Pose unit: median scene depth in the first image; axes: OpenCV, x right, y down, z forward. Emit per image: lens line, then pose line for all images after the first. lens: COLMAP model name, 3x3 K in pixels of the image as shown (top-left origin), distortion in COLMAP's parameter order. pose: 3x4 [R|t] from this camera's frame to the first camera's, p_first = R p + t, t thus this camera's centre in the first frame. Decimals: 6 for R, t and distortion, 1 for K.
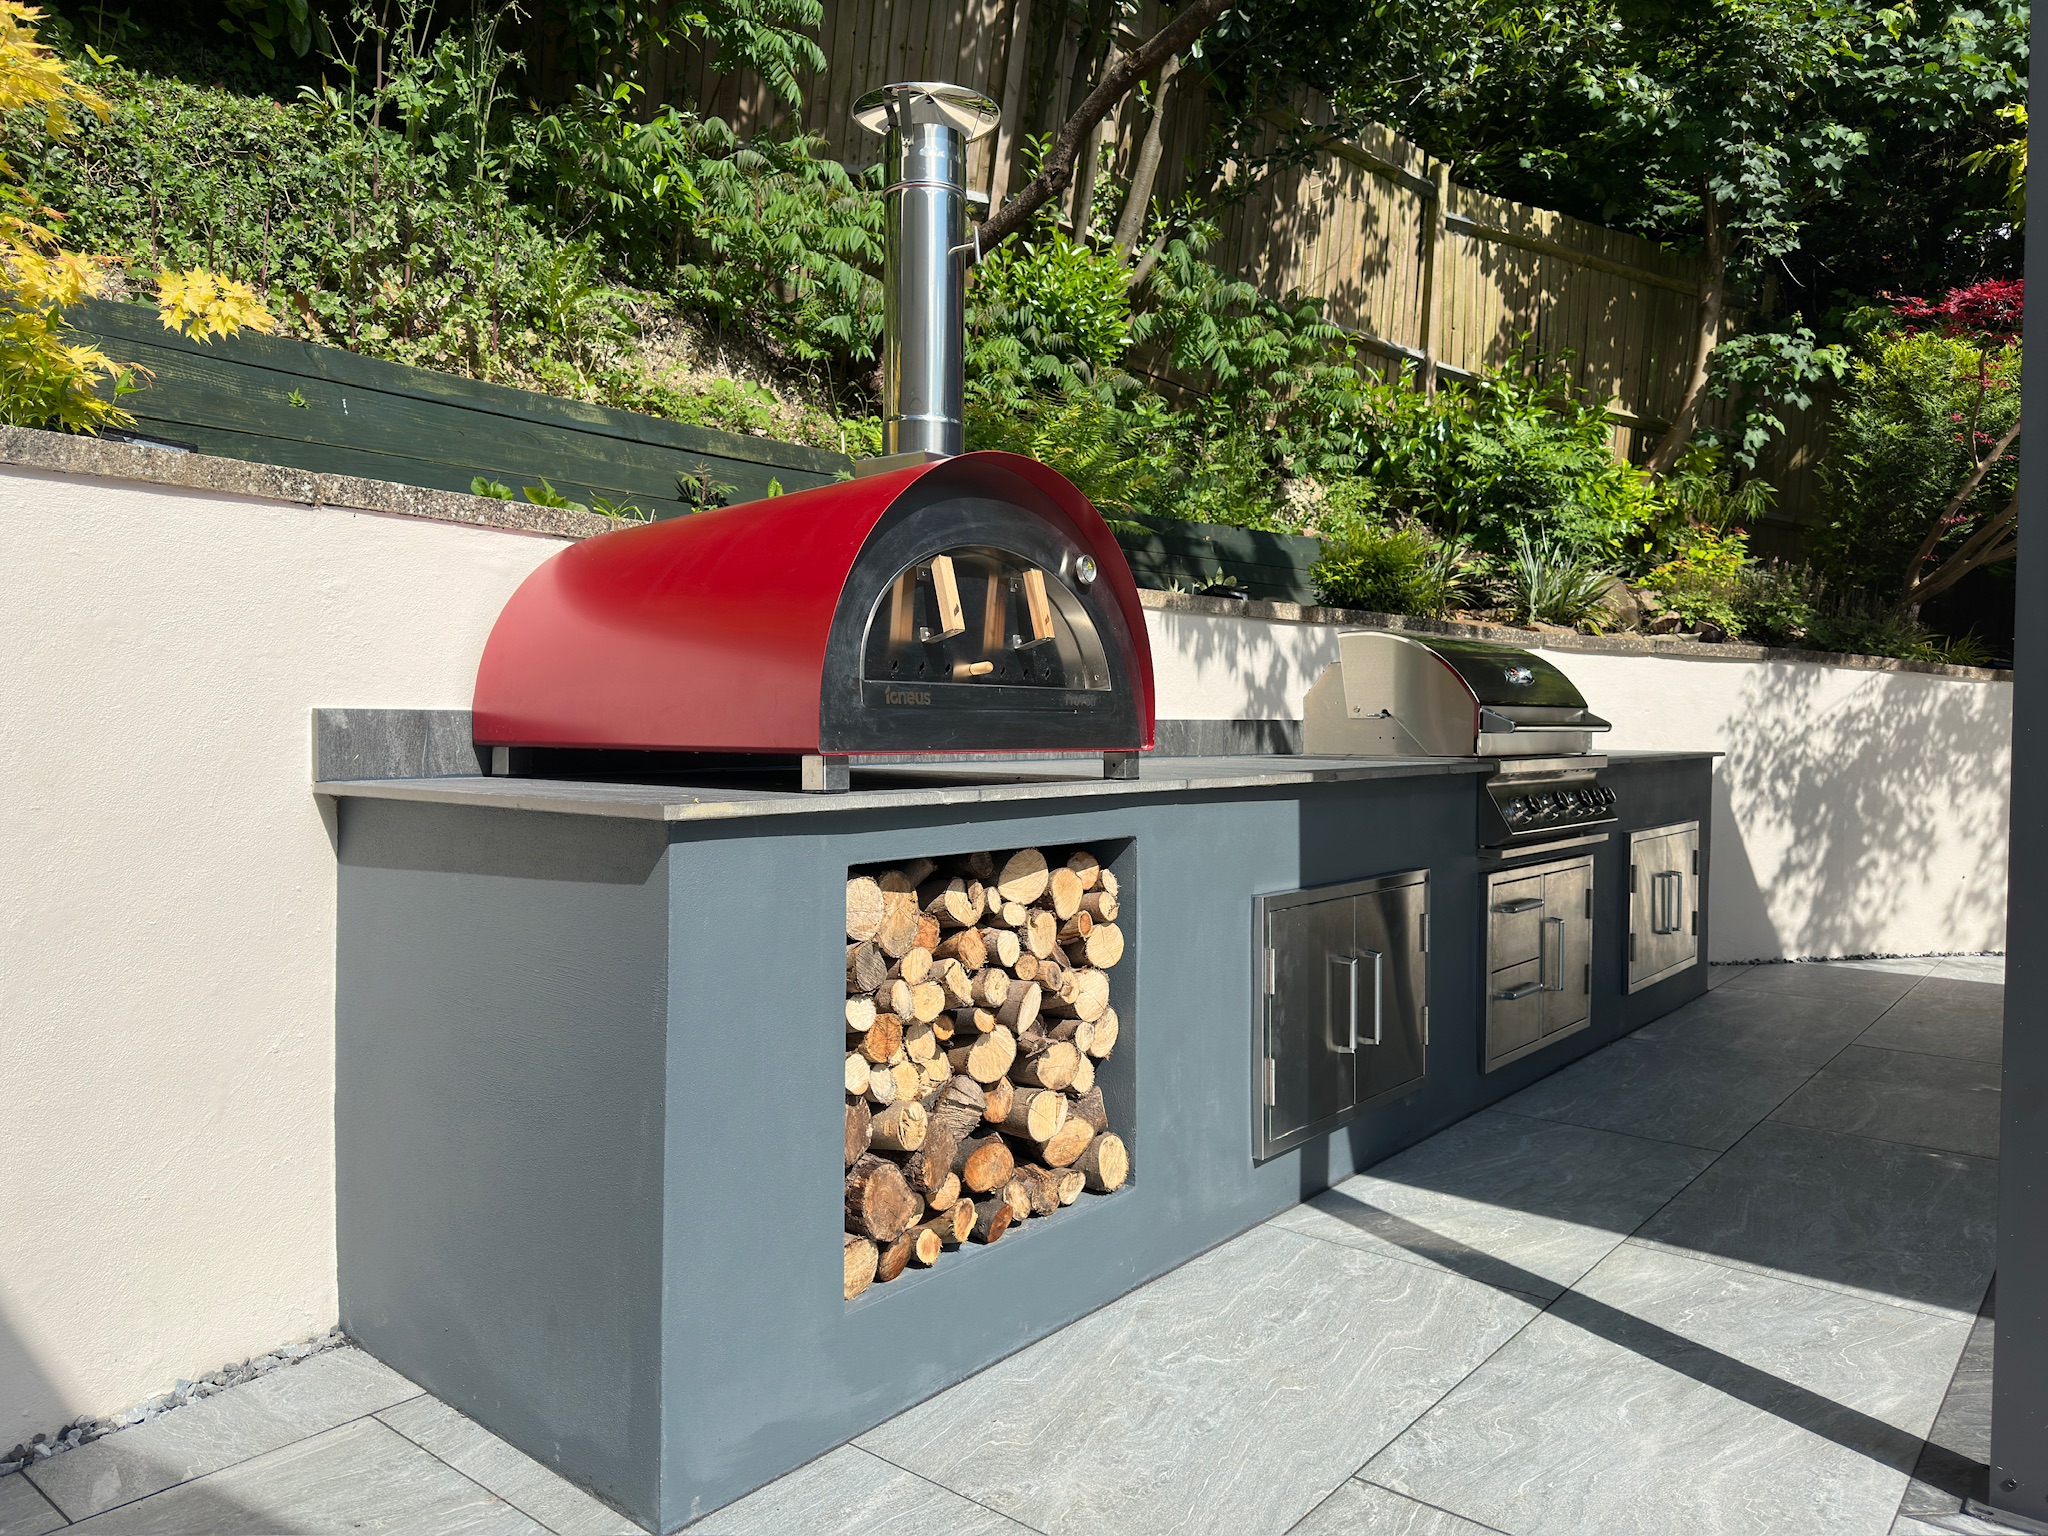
lens RADIAL K [[1442.6, 0, 1024.3], [0, 1442.6, 760.5], [0, 0, 1]] dist [0.085057, -0.133057]
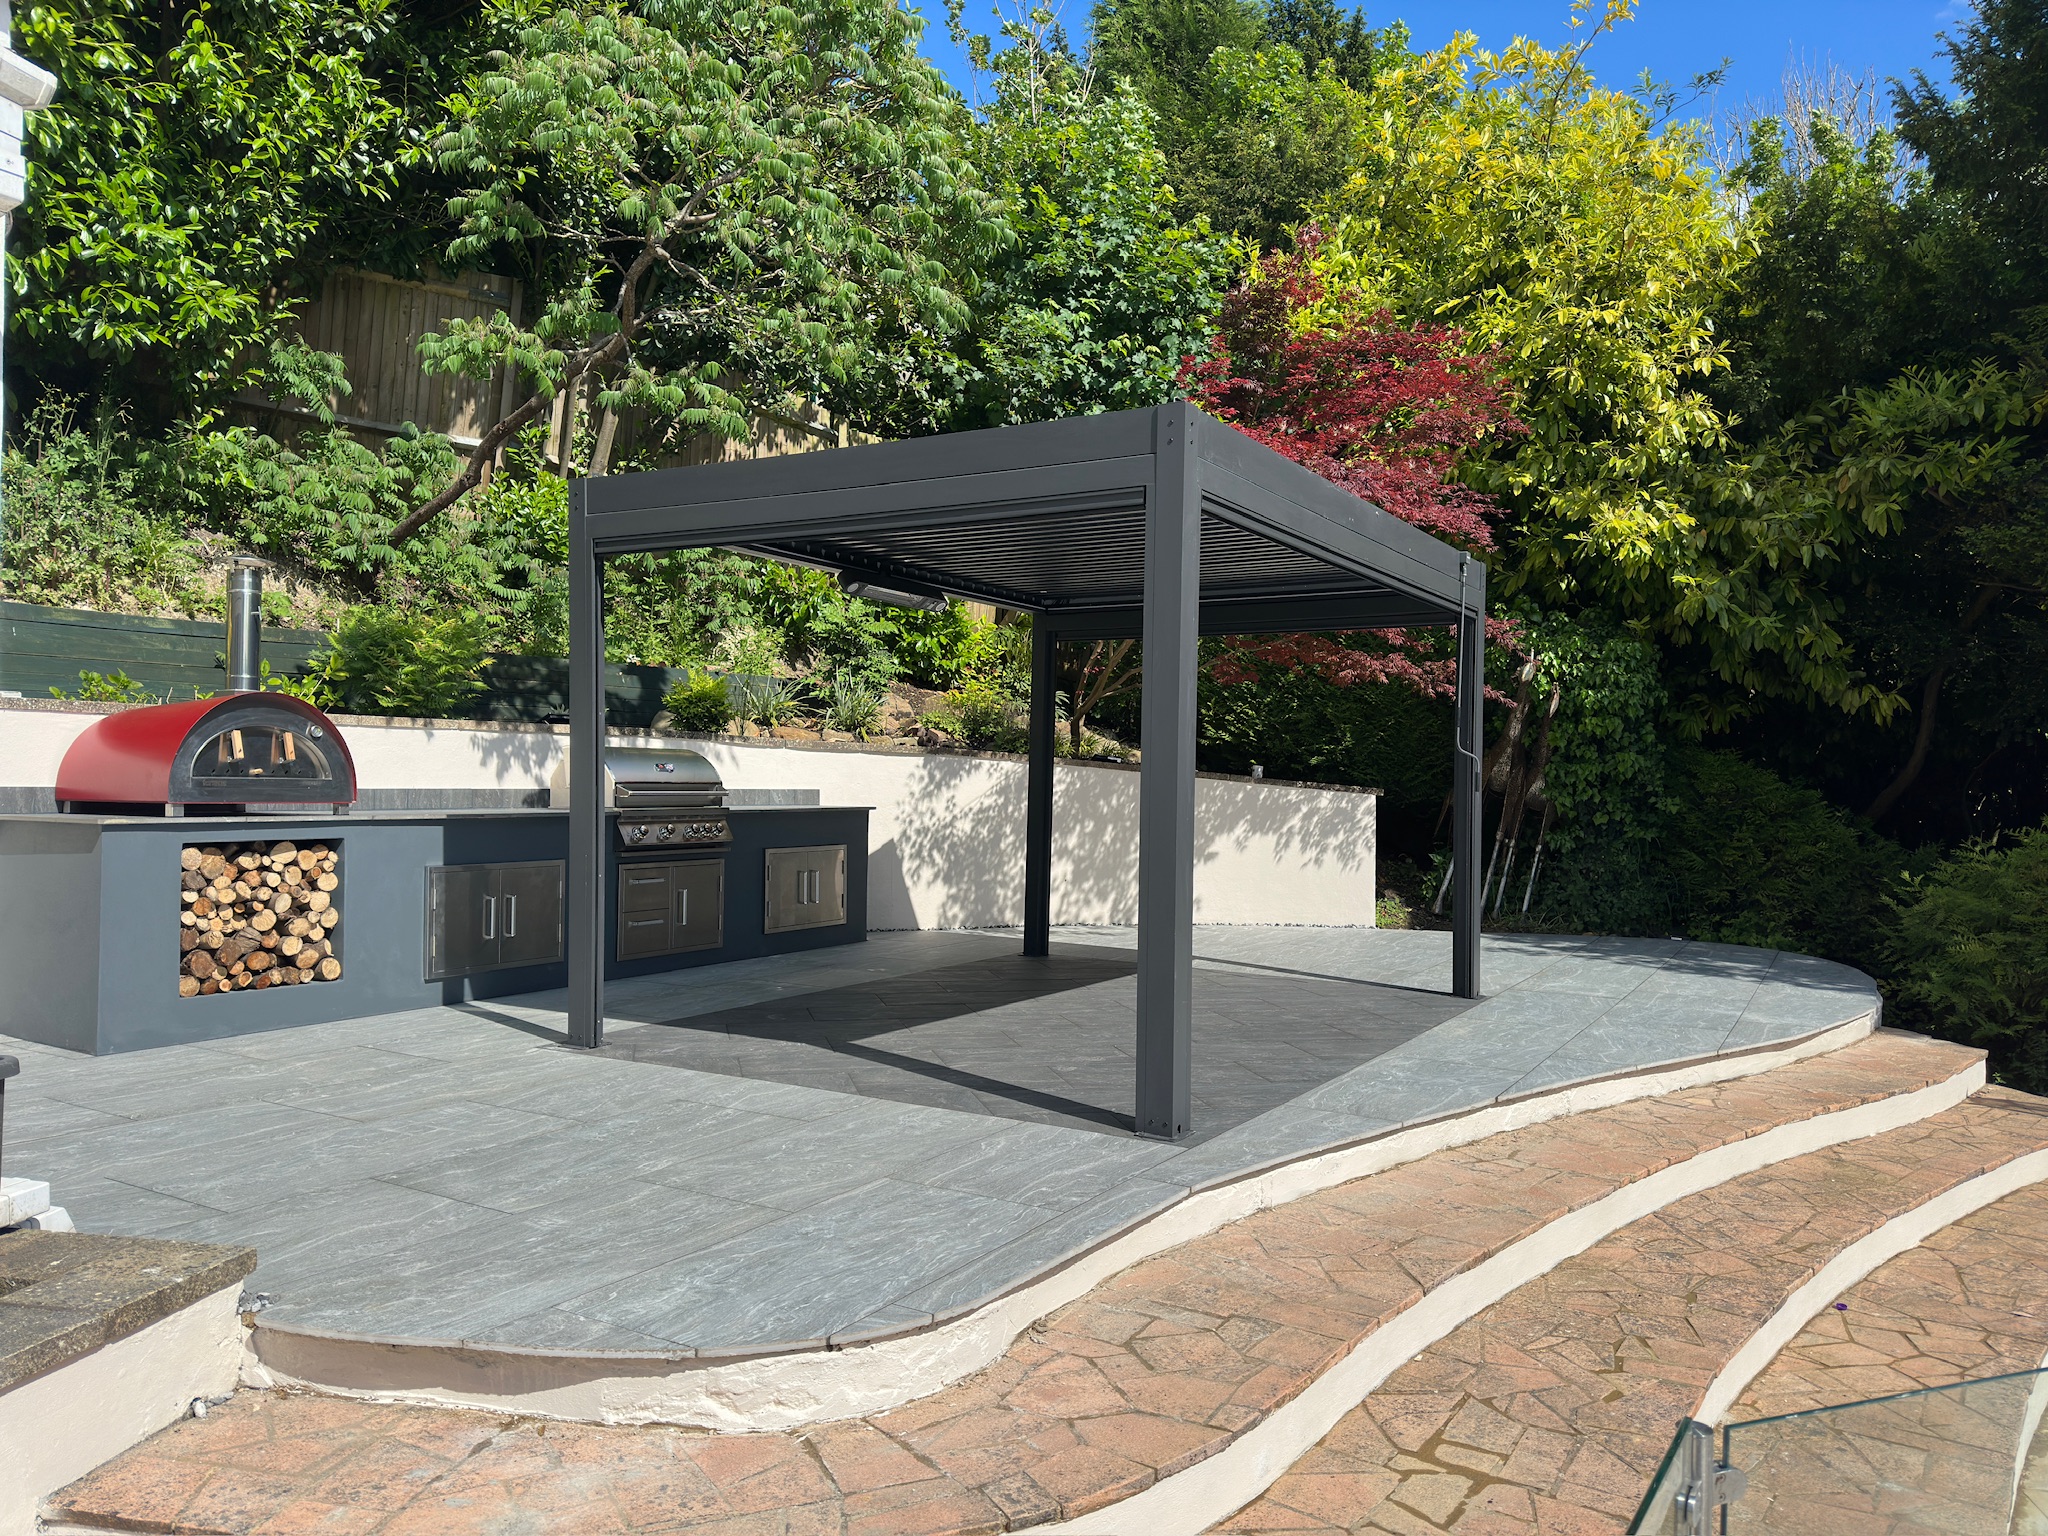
lens RADIAL K [[1440.0, 0, 1014.0], [0, 1440.0, 778.5], [0, 0, 1]] dist [0.038424, -0.042035]
pose [[0.990390, 0.004145, 0.138242, 0.887509], [-0.000130, 0.999578, -0.029041, 0.022343], [-0.138304, 0.028744, 0.989973, -1.657852]]
